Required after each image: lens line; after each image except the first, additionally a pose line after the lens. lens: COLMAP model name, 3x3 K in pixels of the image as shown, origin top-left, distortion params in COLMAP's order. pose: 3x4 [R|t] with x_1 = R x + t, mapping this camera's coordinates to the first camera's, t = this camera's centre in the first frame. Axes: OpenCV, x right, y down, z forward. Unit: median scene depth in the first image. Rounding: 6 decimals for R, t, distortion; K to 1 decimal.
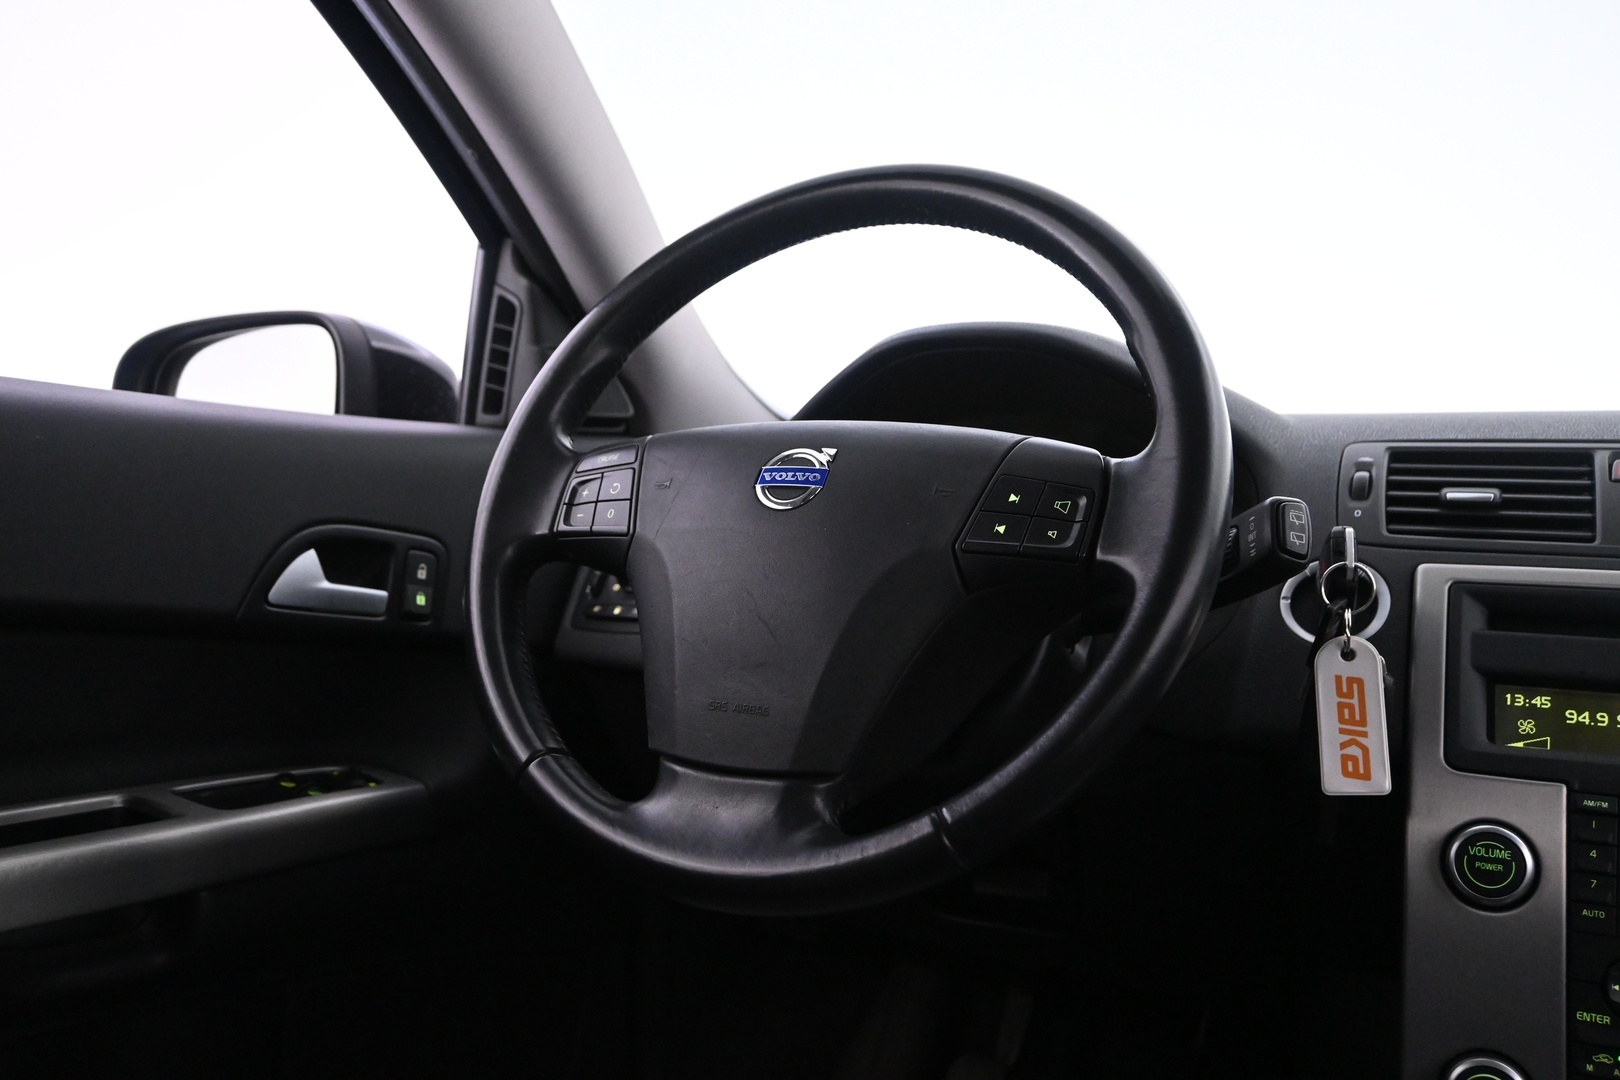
lens RADIAL K [[1333.3, 0, 810.0], [0, 1333.3, 540.0], [0, 0, 1]] dist [-0.013329, 0.006716]
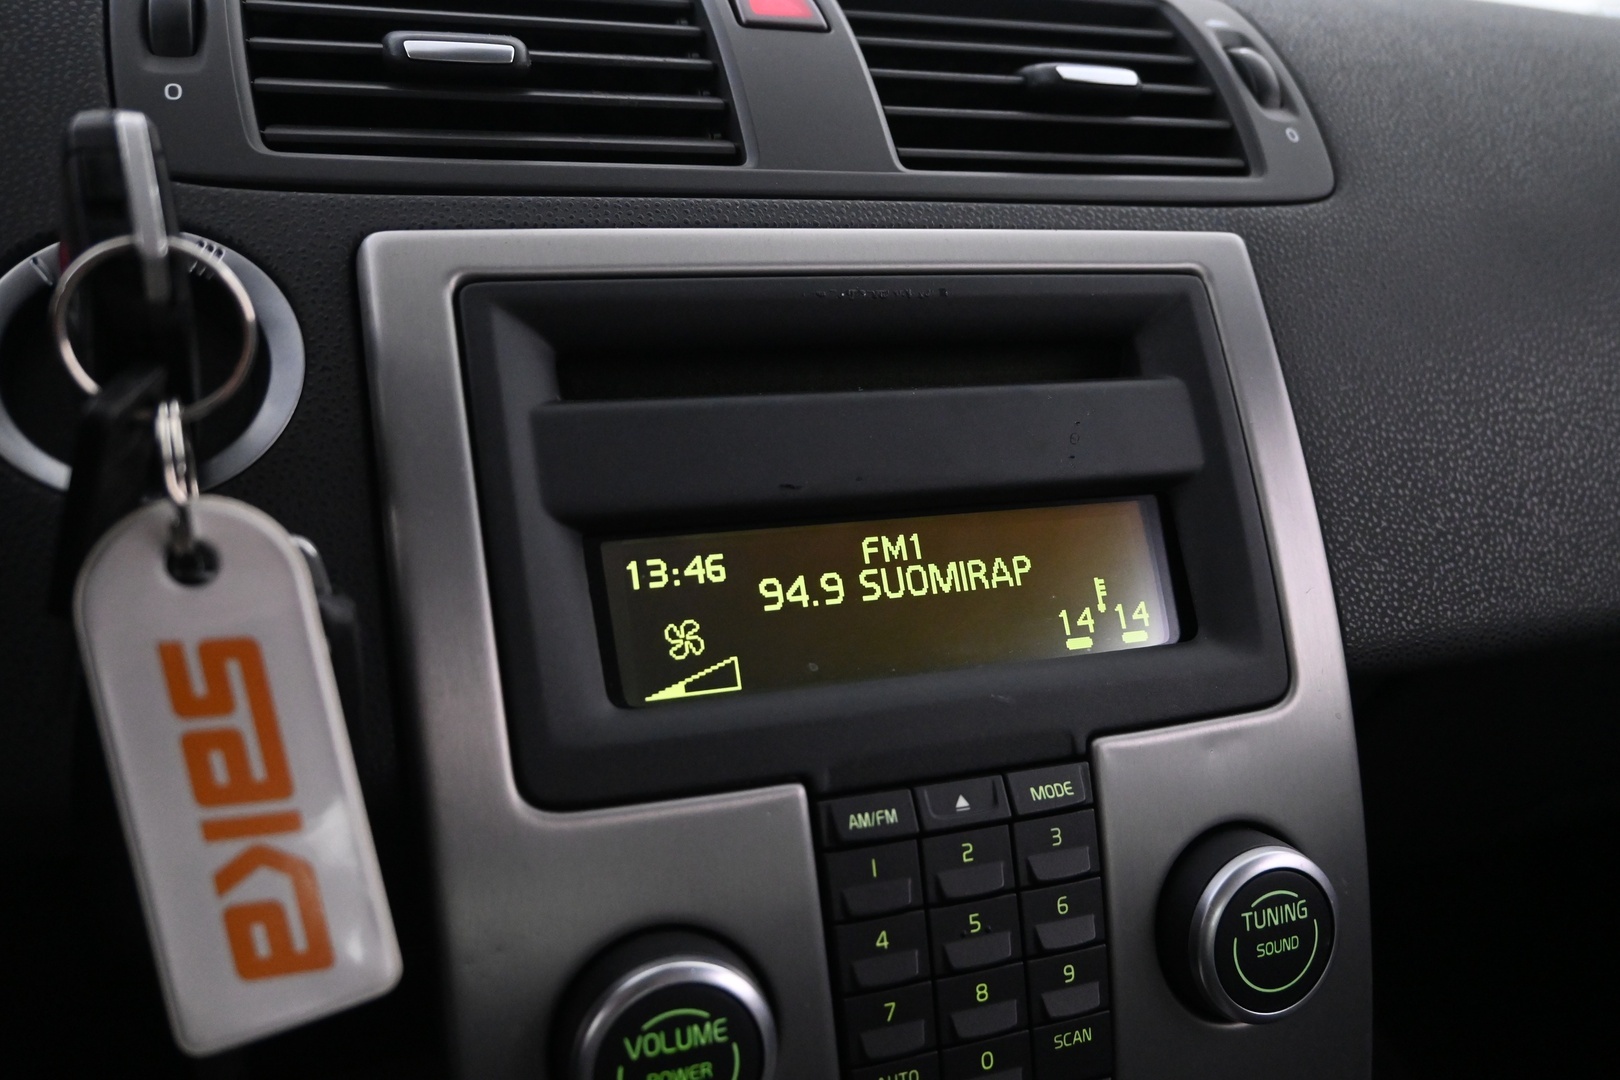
lens RADIAL K [[1240.6, 0, 810.0], [0, 1240.6, 540.0], [0, 0, 1]] dist [-0.001132, 0.000744]
pose [[0.688169, -0.215039, 0.692951, 0.311946], [0.029661, 0.962609, 0.269264, 0.012167], [-0.724944, -0.164746, 0.668816, 0.725406]]
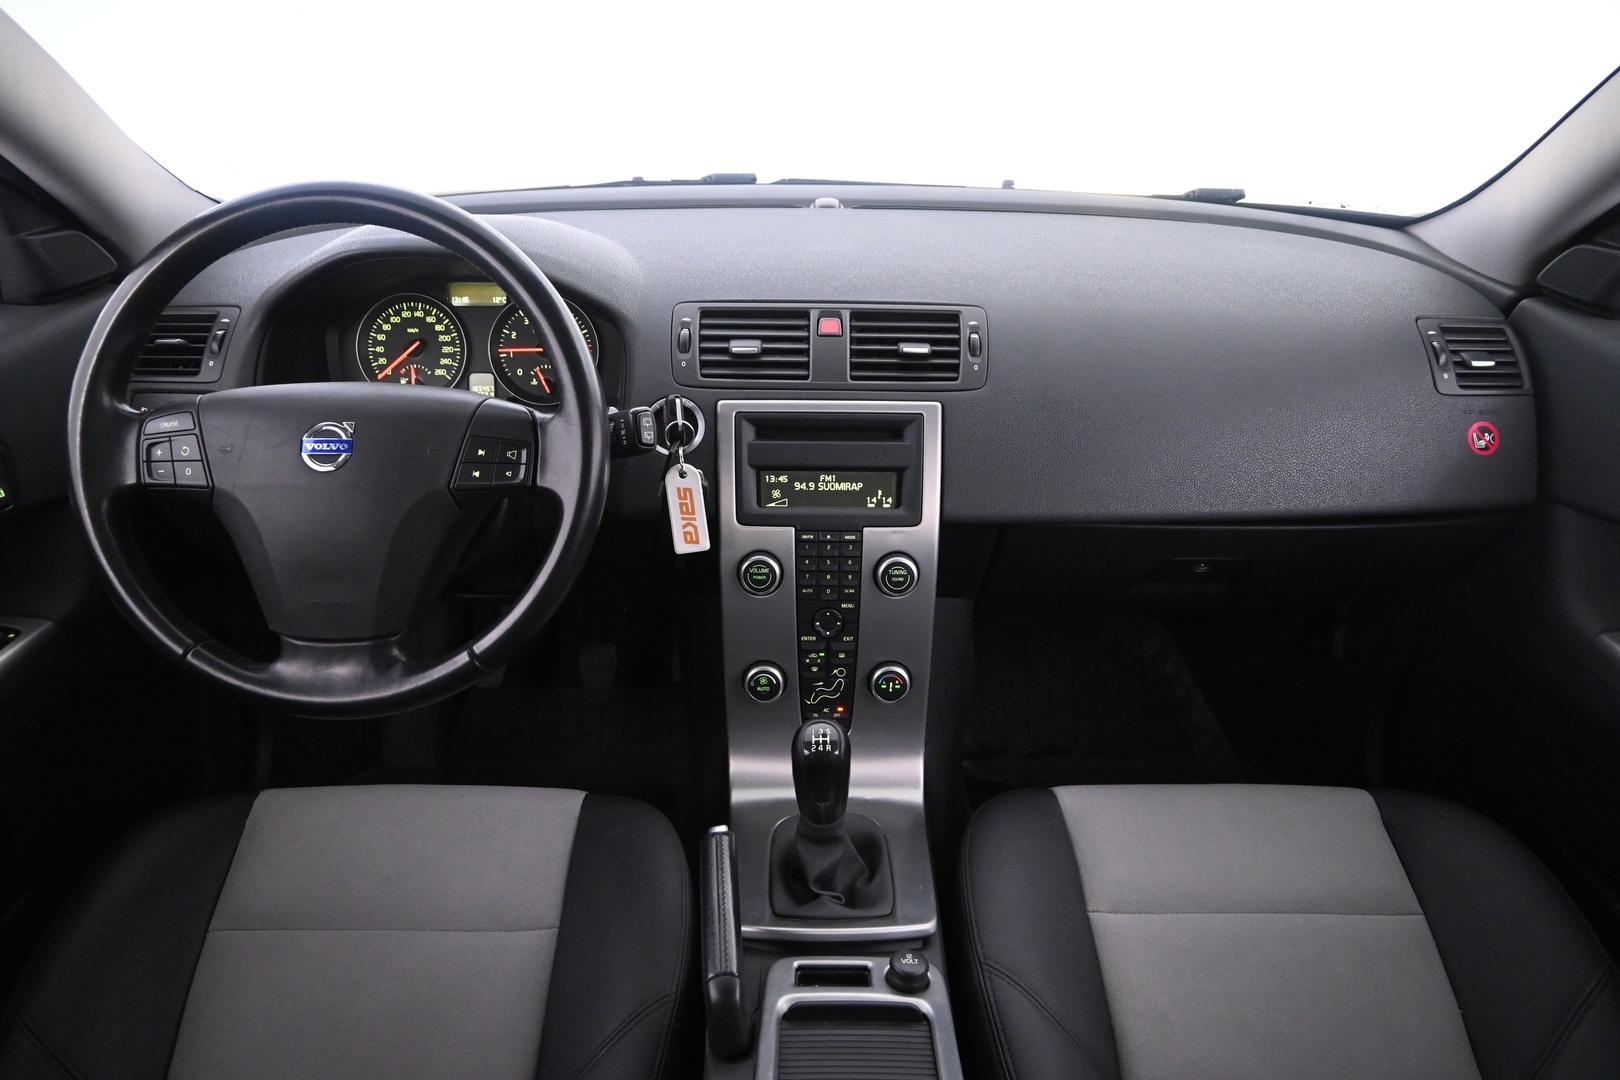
lens RADIAL K [[1109.0, 0, 810.0], [0, 1109.0, 540.0], [0, 0, 1]] dist [-0.002546, -0.000451]
pose [[0.890440, -0.221306, 0.397668, -0.048028], [0.031560, 0.901727, 0.431152, -0.465384], [-0.454004, -0.371365, 0.809919, -0.297256]]
